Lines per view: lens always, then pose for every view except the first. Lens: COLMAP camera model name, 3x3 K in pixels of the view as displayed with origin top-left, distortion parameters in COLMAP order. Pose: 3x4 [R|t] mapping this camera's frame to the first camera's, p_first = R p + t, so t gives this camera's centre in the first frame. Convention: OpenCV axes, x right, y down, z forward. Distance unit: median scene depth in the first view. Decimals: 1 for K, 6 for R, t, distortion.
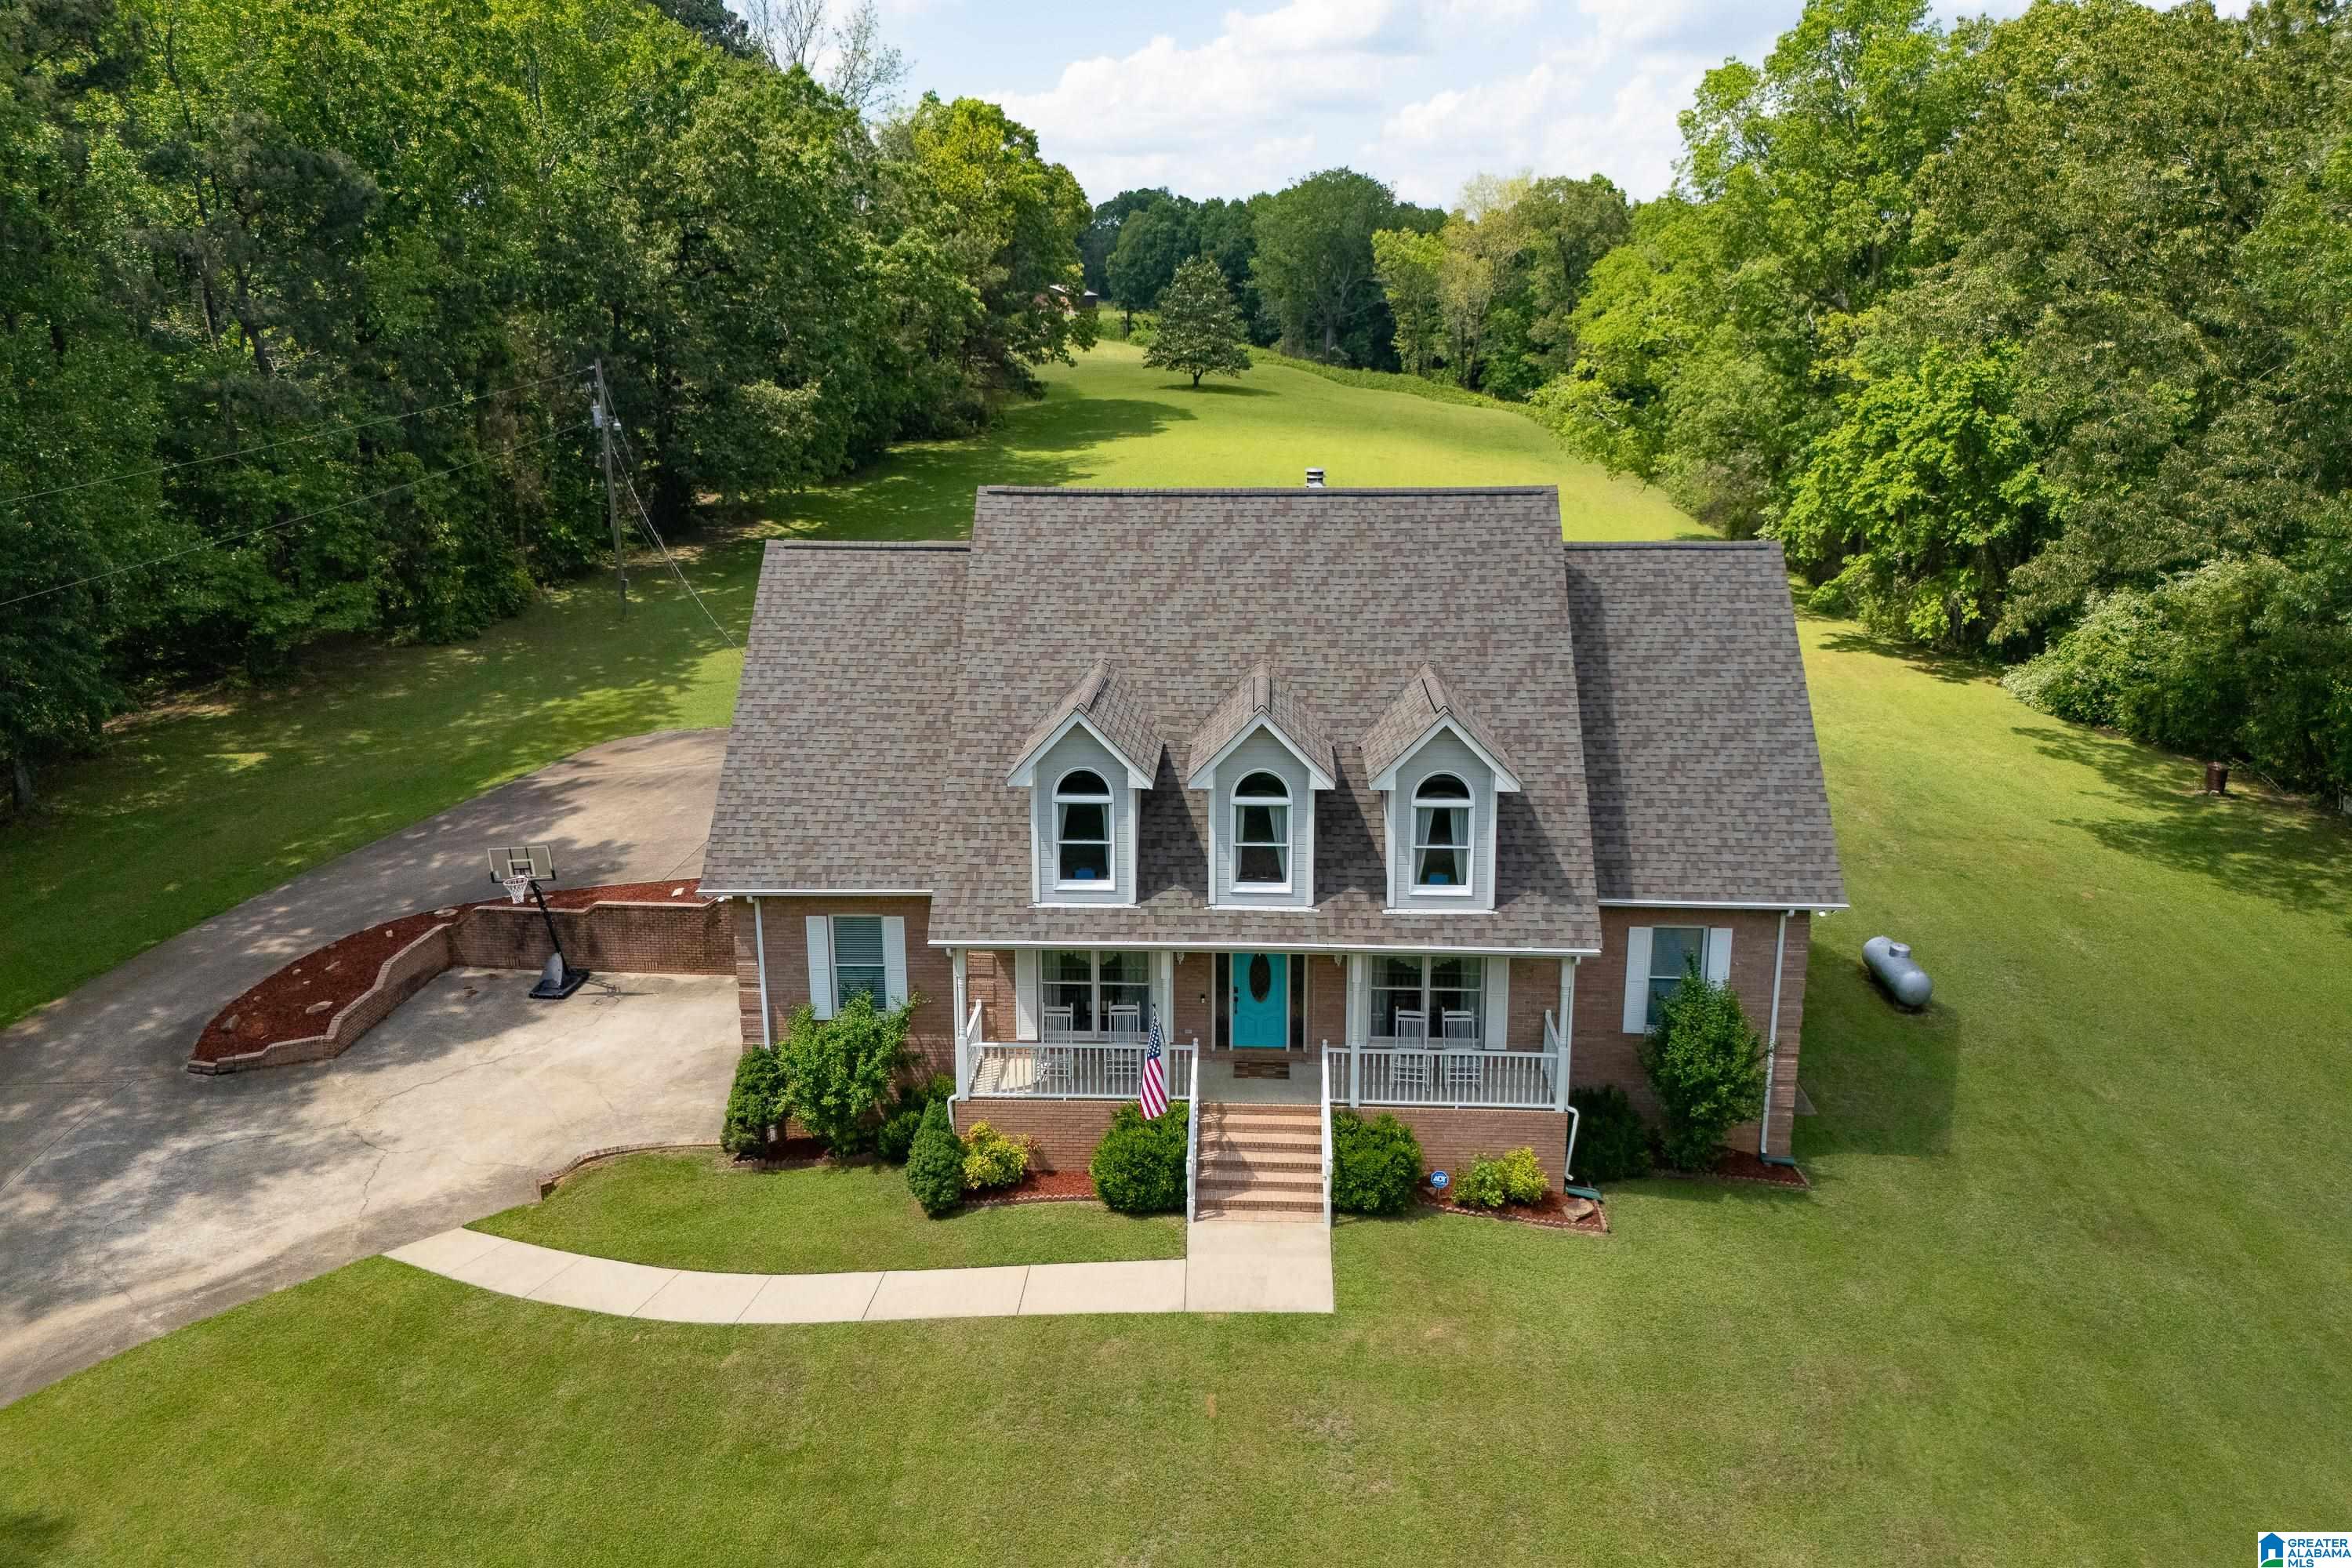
lens RADIAL K [[1606.0, 0, 1146.6], [0, 1606.0, 736.2], [0, 0, 1]] dist [0.038659, -0.012254]
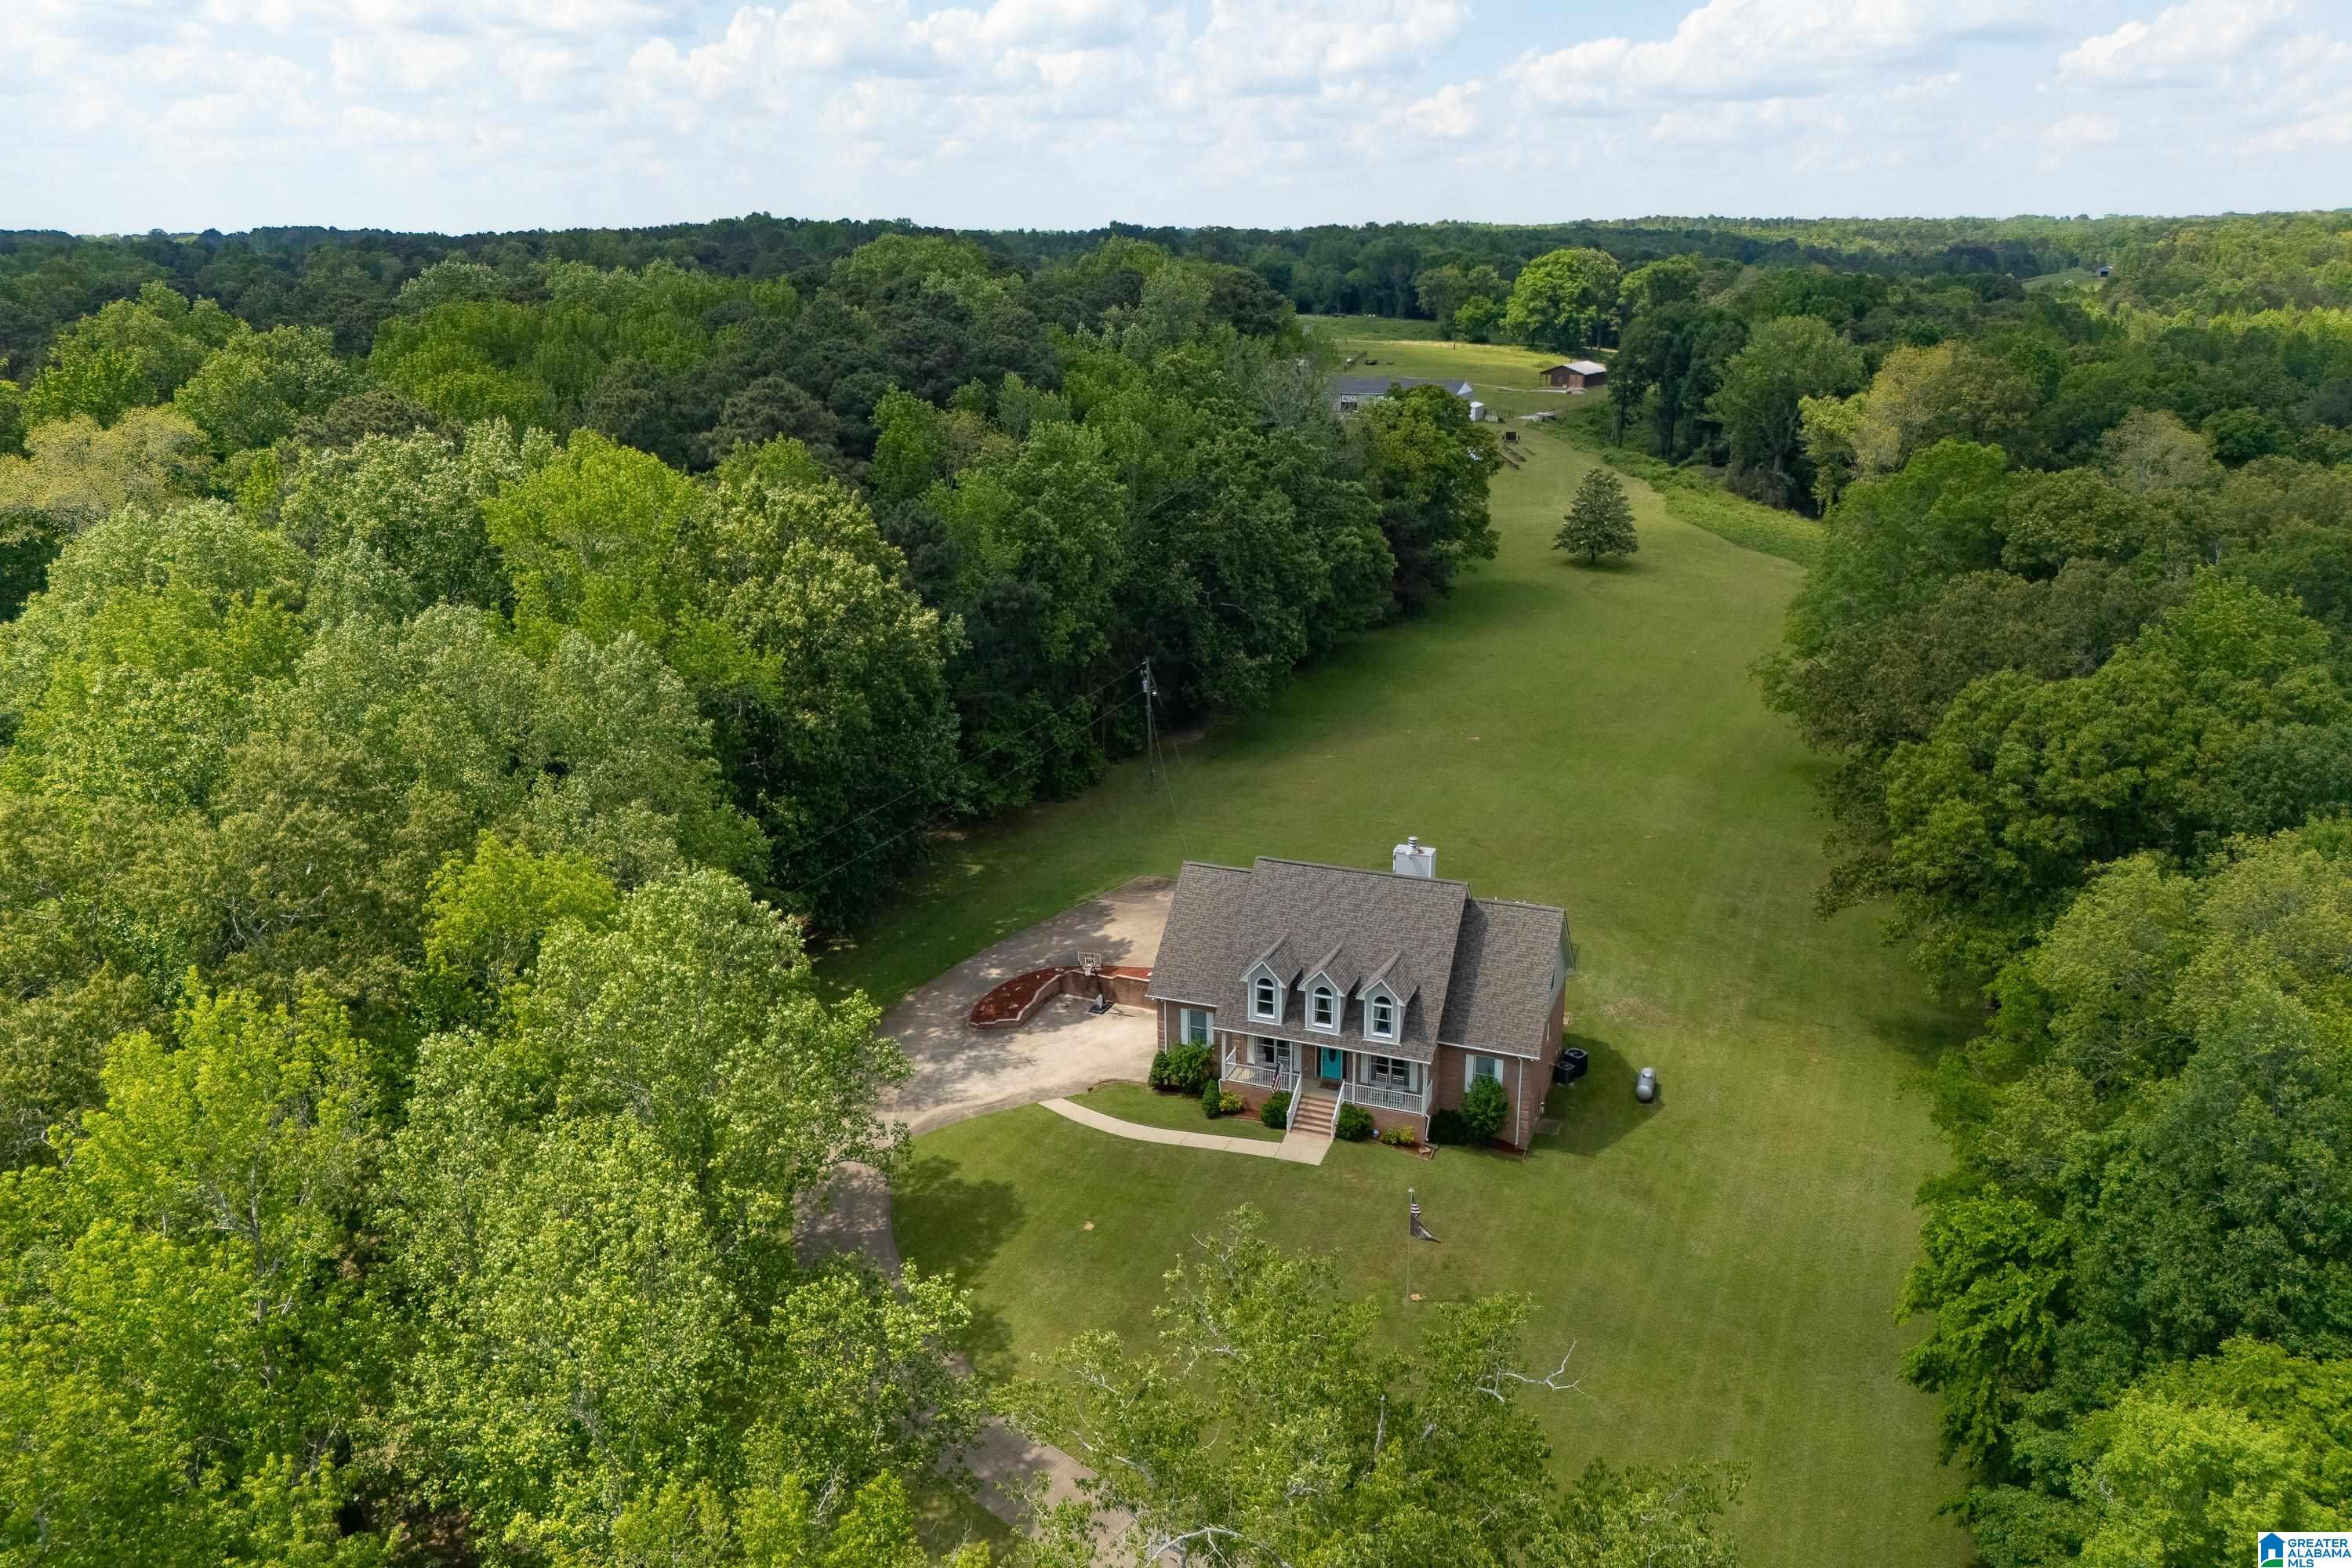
lens RADIAL K [[1606.0, 0, 1171.0], [0, 1606.0, 796.6], [0, 0, 1]] dist [0.038659, -0.012254]
pose [[0.944525, 0.090391, -0.315757, 0.644914], [-0.070464, 0.994766, 0.073991, -0.477009], [0.320792, -0.047637, 0.945951, -1.697365]]
